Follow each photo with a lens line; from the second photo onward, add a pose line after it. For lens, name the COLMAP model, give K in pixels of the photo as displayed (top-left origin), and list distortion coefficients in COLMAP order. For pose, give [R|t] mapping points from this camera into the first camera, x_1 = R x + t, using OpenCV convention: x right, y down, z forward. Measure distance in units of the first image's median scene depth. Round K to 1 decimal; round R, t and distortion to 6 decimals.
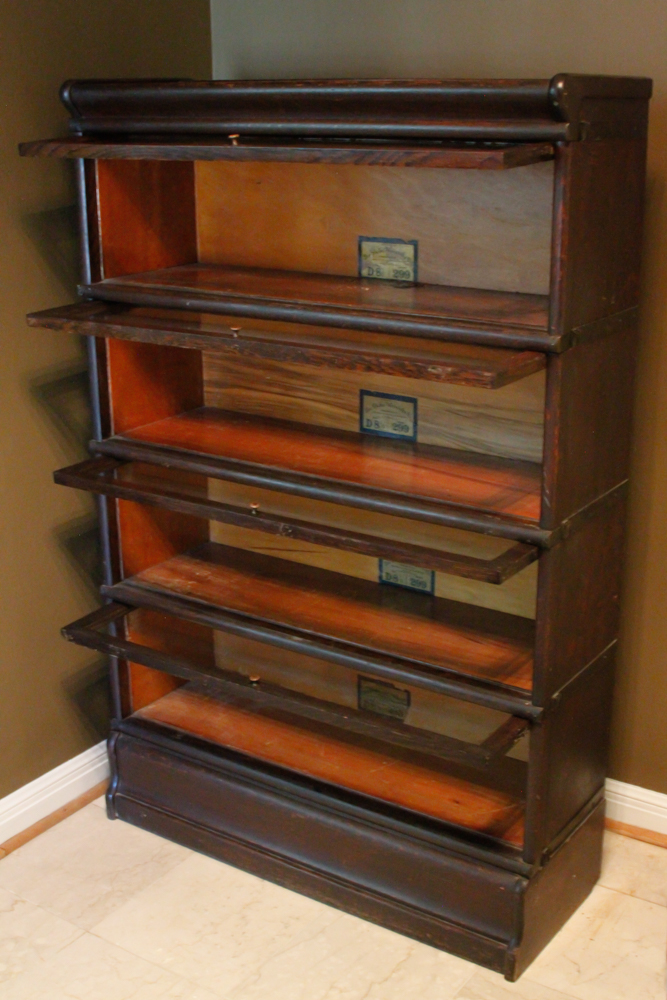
lens RADIAL K [[1289.4, 0, 333.5], [0, 1289.4, 500.0], [0, 0, 1]] dist [-0.122478, 0.038047]
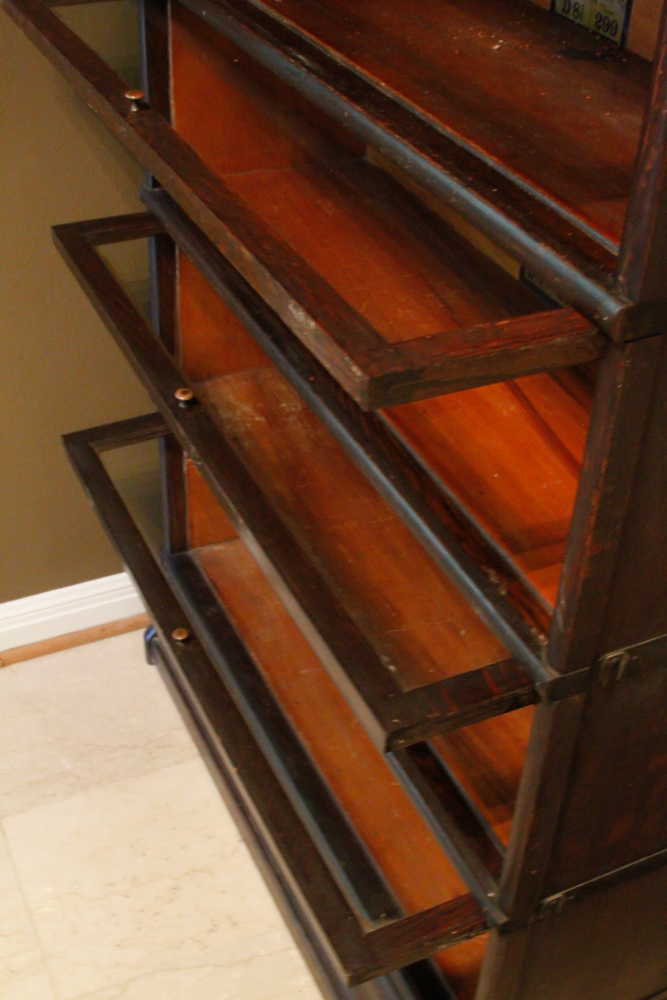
lens RADIAL K [[1289.4, 0, 333.5], [0, 1289.4, 500.0], [0, 0, 1]] dist [-0.122478, 0.038047]
pose [[0.858110, 0.335398, -0.388786, 0.203693], [-0.197097, 0.914336, 0.353755, -0.146354], [0.474130, -0.226932, 0.850707, 0.432177]]
